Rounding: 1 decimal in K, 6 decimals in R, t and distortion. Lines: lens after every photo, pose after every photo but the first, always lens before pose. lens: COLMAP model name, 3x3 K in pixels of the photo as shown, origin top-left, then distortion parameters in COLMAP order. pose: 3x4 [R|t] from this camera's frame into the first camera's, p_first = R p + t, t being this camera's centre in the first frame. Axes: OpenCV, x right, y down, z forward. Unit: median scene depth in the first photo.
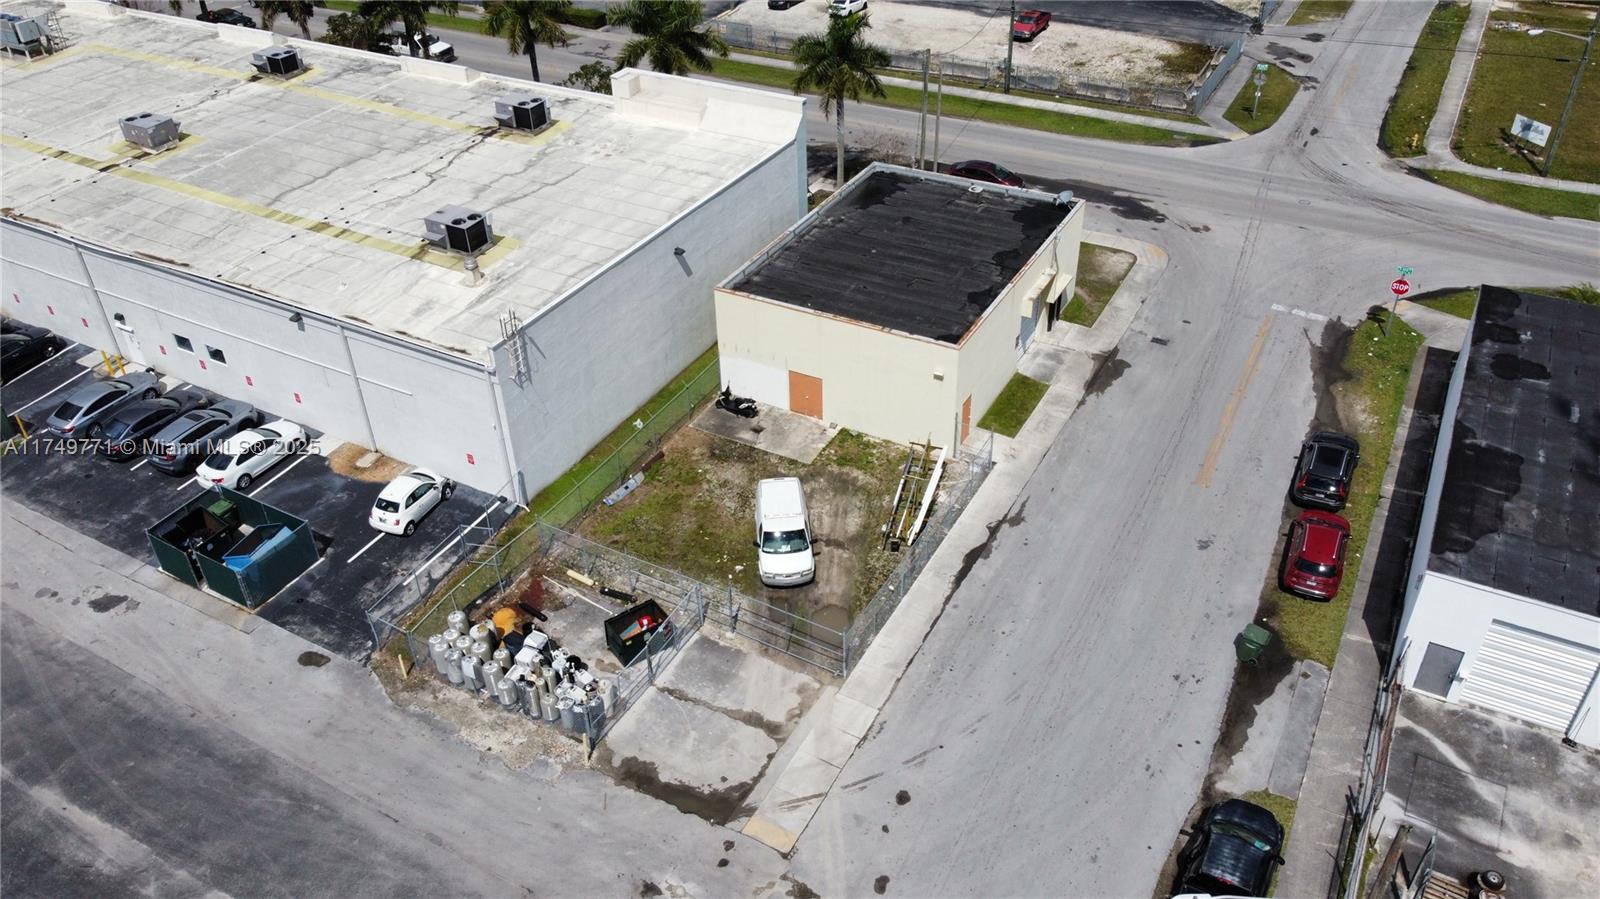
lens RADIAL K [[1213.0, 0, 790.0], [0, 1213.0, 443.2], [0, 0, 1]] dist [0.004655, -0.017831]
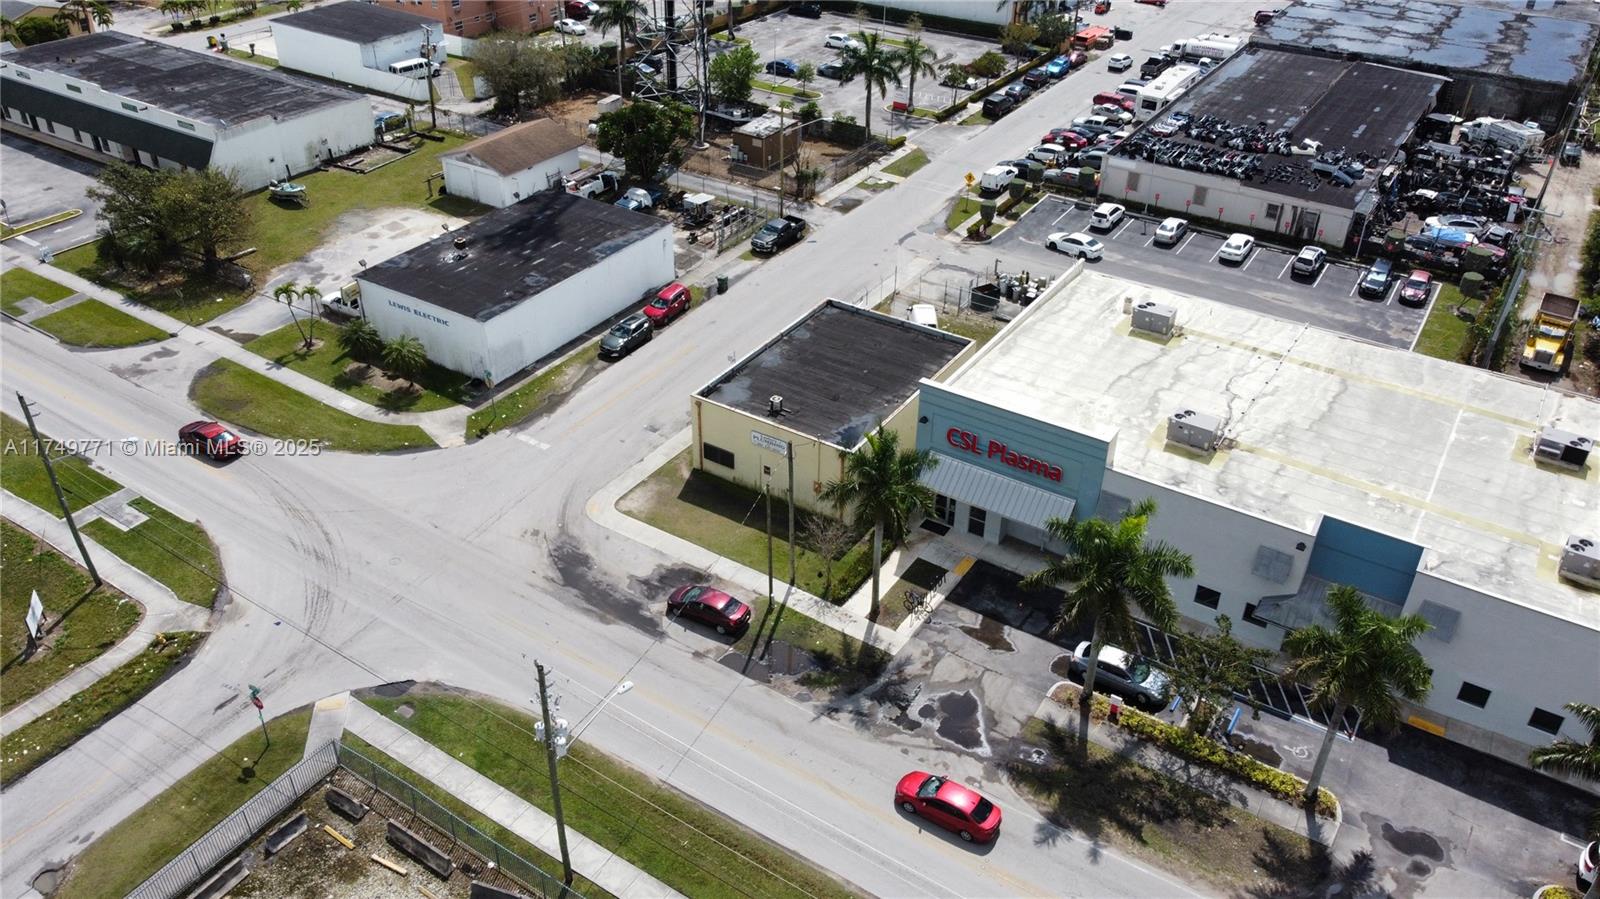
lens RADIAL K [[1213.0, 0, 793.2], [0, 1213.0, 447.5], [0, 0, 1]] dist [0.004655, -0.017831]
pose [[-0.997566, -0.022170, 0.066107, 0.063131], [0.053470, 0.365257, 0.929370, -1.515443], [-0.044750, 0.930643, -0.363183, 1.707479]]
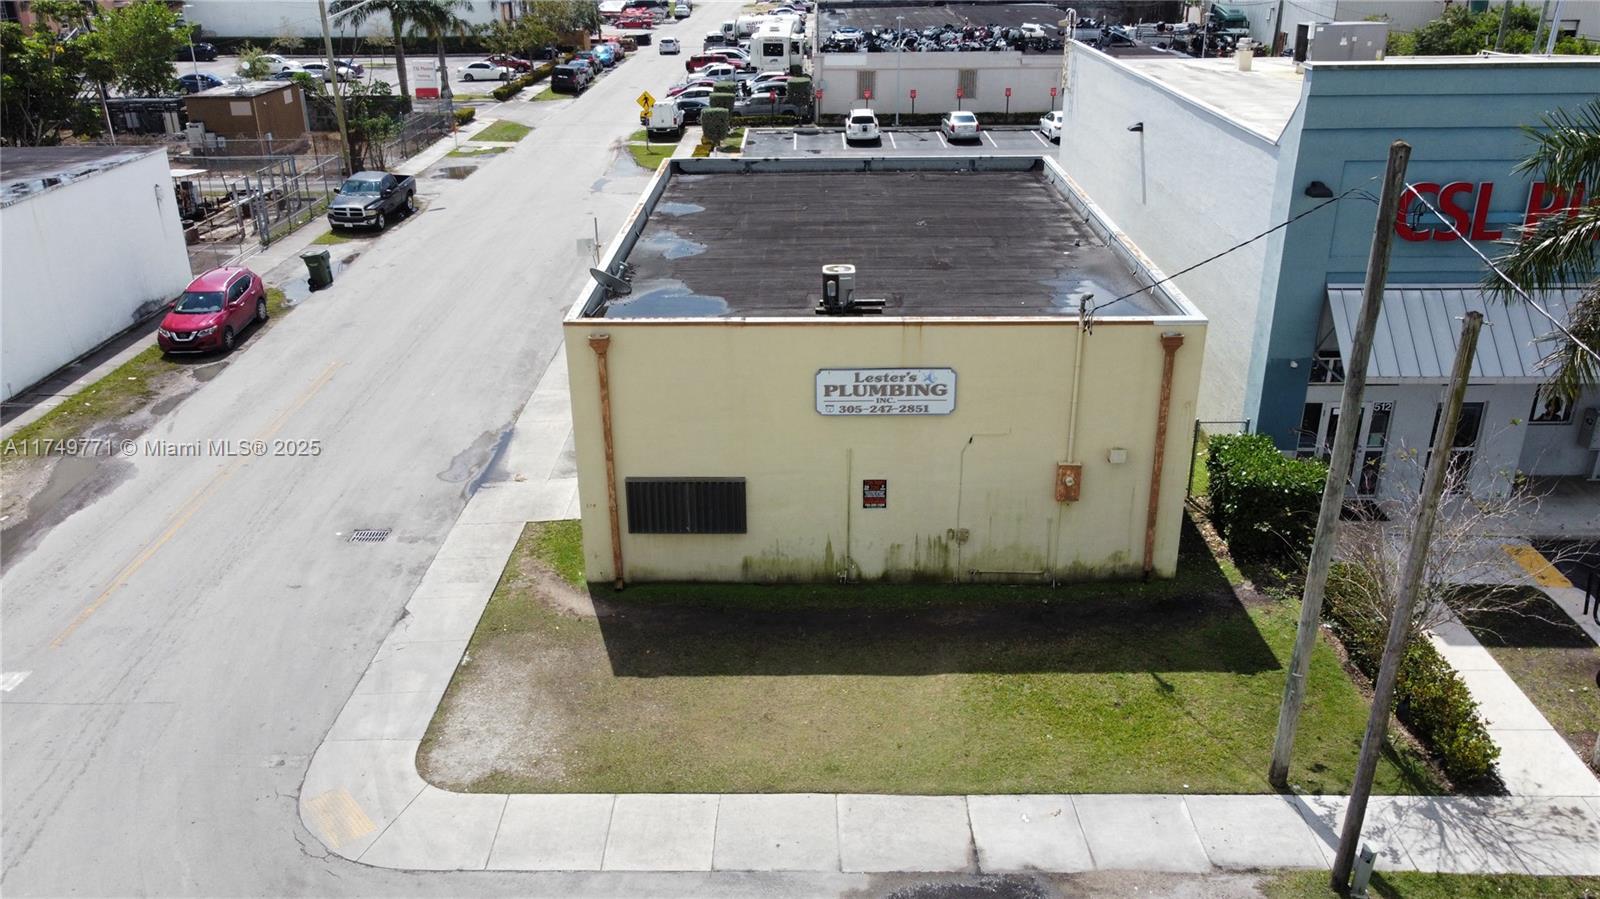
lens RADIAL K [[1213.0, 0, 795.6], [0, 1213.0, 446.1], [0, 0, 1]] dist [0.004655, -0.017831]
pose [[-0.879542, 0.221599, -0.421069, 0.392940], [-0.247420, 0.542891, 0.802529, -0.560577], [0.406434, 0.810039, -0.422667, 1.384997]]
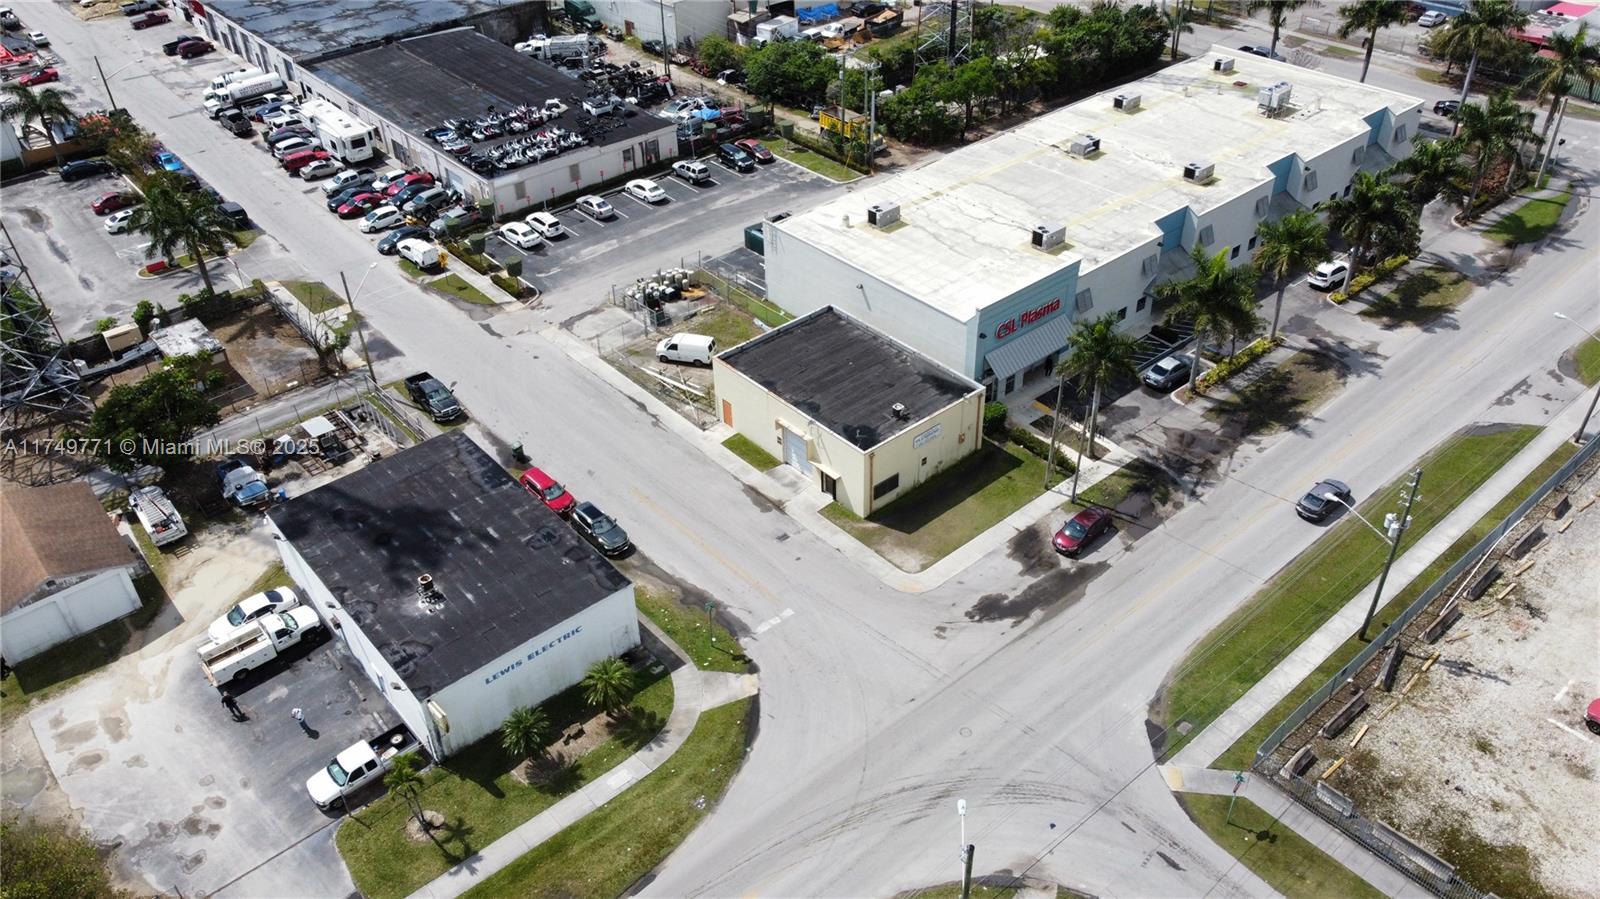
lens RADIAL K [[1213.0, 0, 795.1], [0, 1213.0, 437.8], [0, 0, 1]] dist [0.004655, -0.017831]
pose [[-0.344352, 0.576858, -0.740713, 1.398489], [-0.514789, 0.543770, 0.662802, -1.183472], [0.785120, 0.609548, 0.109712, 0.899086]]
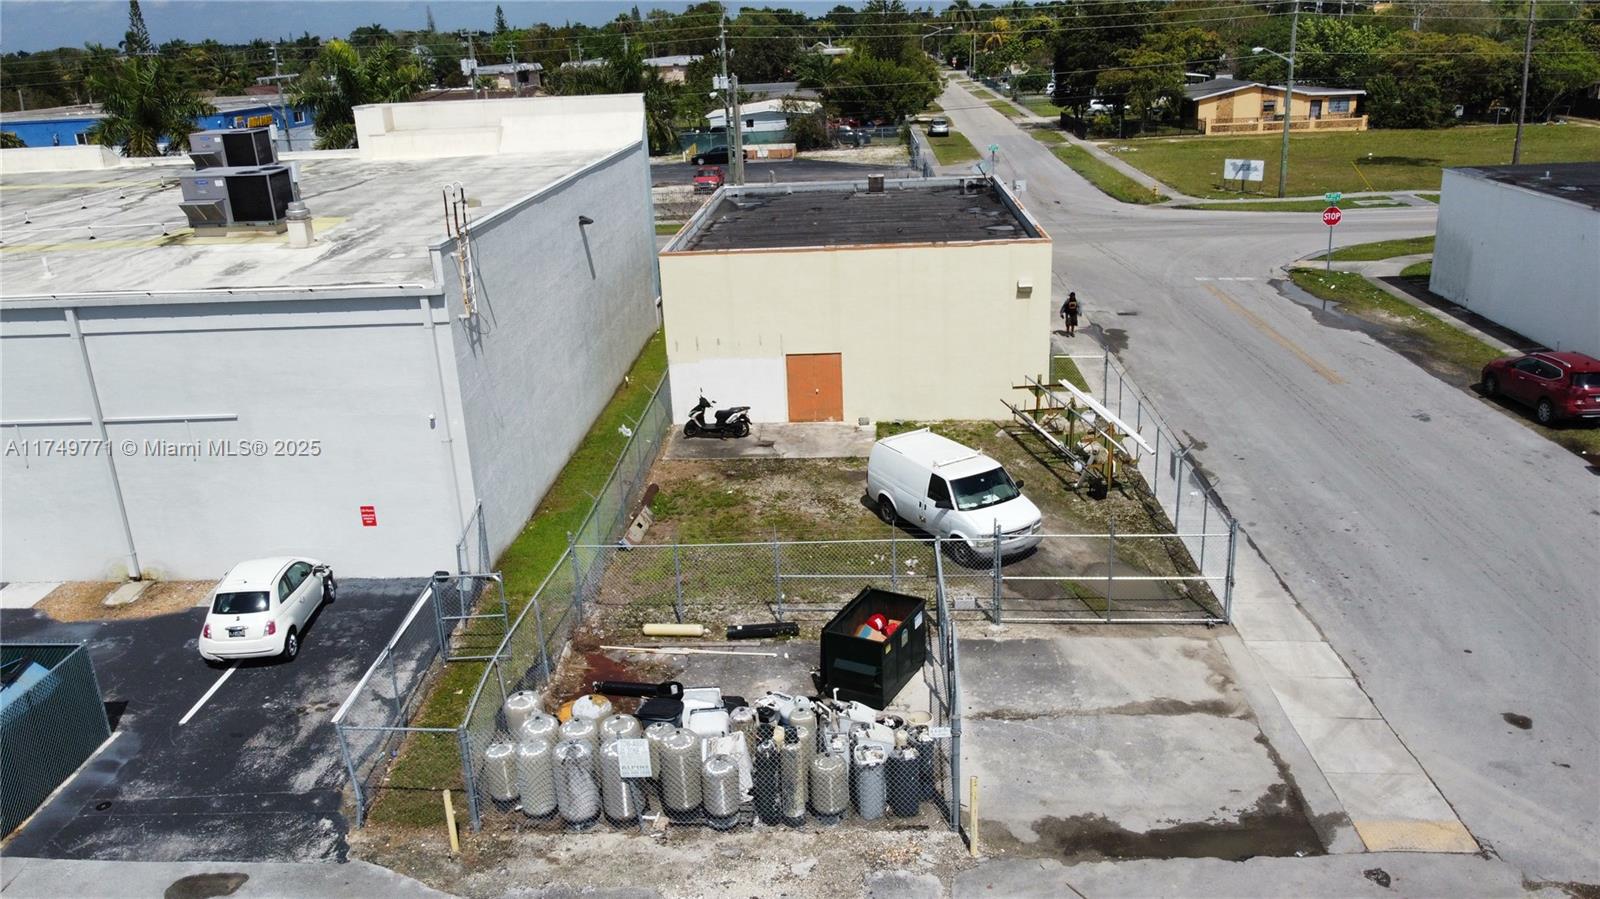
lens RADIAL K [[1213.0, 0, 792.9], [0, 1213.0, 448.0], [0, 0, 1]] dist [0.004655, -0.017831]
pose [[0.900253, -0.156078, 0.406429, -0.291678], [0.267623, 0.934717, -0.233842, 0.154449], [-0.343399, 0.319286, 0.883252, 0.418121]]
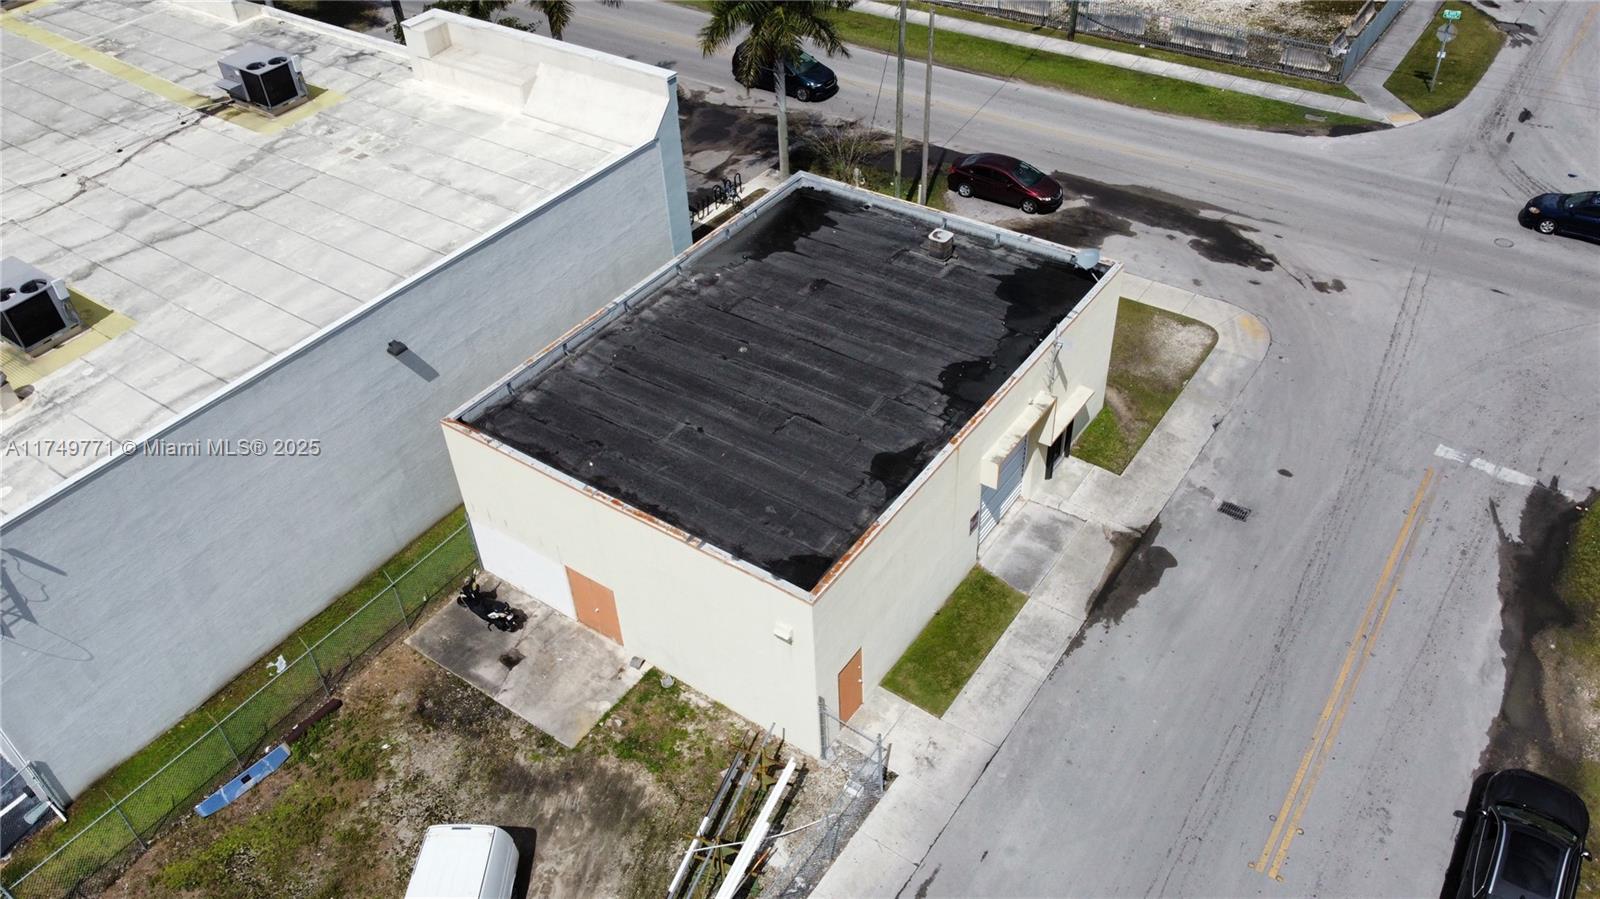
lens RADIAL K [[1213.0, 0, 790.5], [0, 1213.0, 444.1], [0, 0, 1]] dist [0.004655, -0.017831]
pose [[0.993989, 0.055520, -0.094355, 0.162605], [-0.047750, 0.995430, 0.082702, -0.175597], [0.098516, -0.077700, 0.992097, 0.445770]]
